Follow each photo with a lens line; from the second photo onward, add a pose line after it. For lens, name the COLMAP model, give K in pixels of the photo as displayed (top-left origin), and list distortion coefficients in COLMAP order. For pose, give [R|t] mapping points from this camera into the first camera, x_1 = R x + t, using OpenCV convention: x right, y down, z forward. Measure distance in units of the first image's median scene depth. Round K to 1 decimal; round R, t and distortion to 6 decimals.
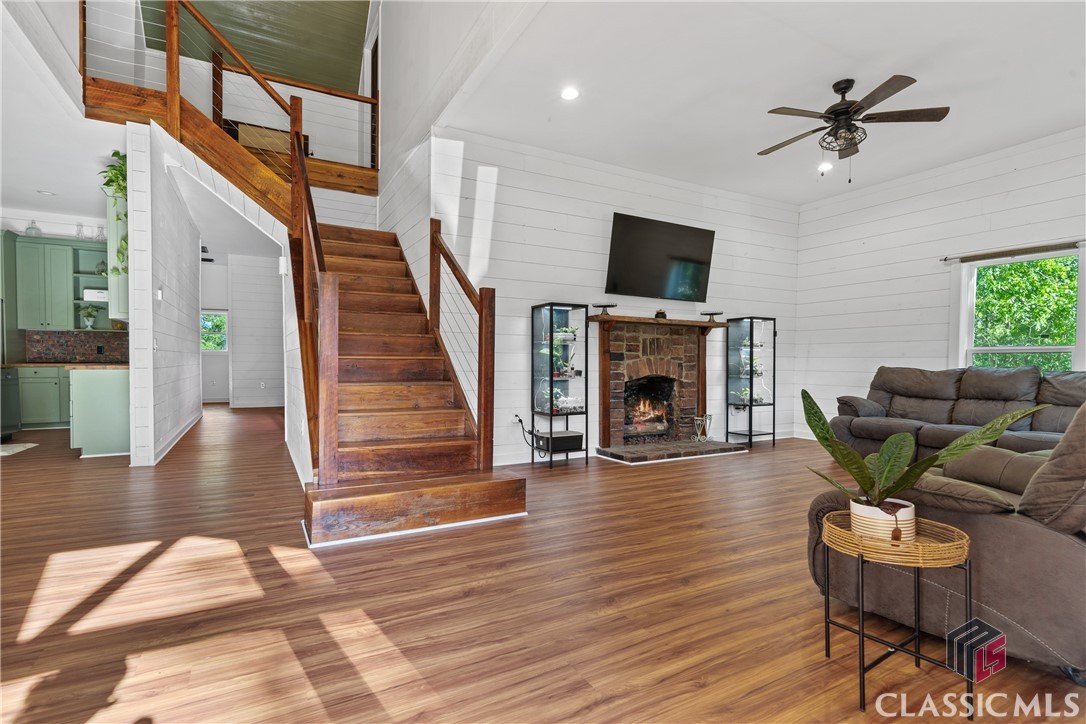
lens RADIAL K [[521.2, 0, 530.9], [0, 521.2, 371.9], [0, 0, 1]] dist [0.000156, -0.000143]
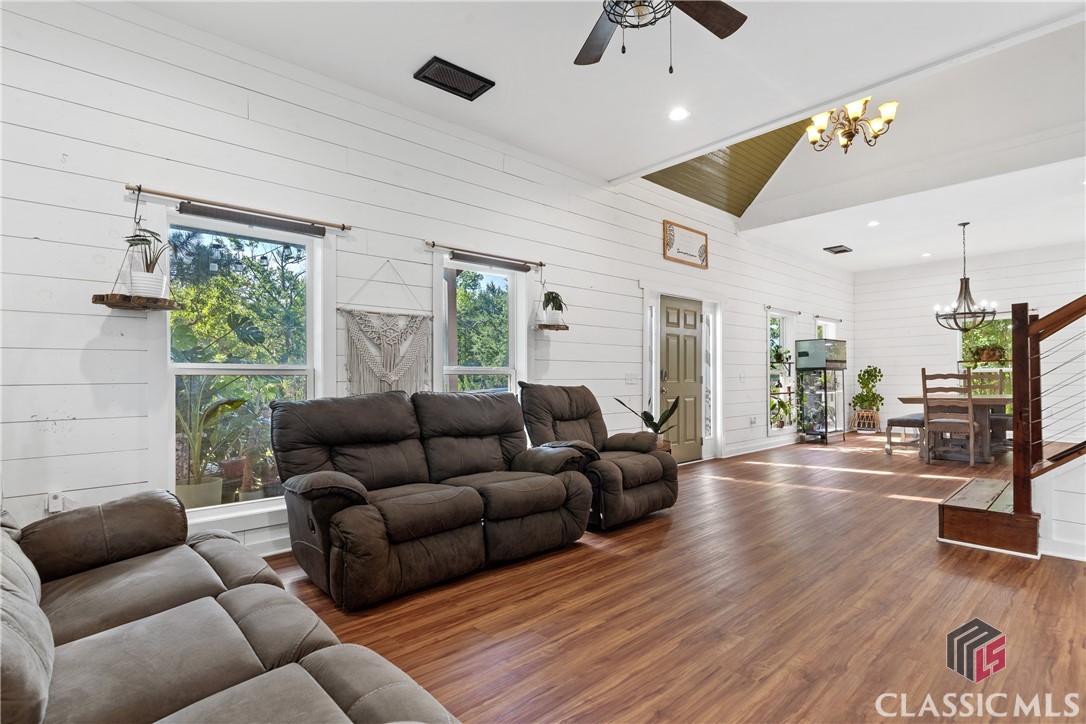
lens RADIAL K [[526.3, 0, 537.5], [0, 526.3, 373.3], [0, 0, 1]] dist [0.009769, 0.000252]
pose [[-0.970179, -0.000492, -0.242388, 0.602864], [-0.004097, 0.999888, 0.014370, -0.036165], [0.242354, 0.014935, -0.970073, 1.097077]]
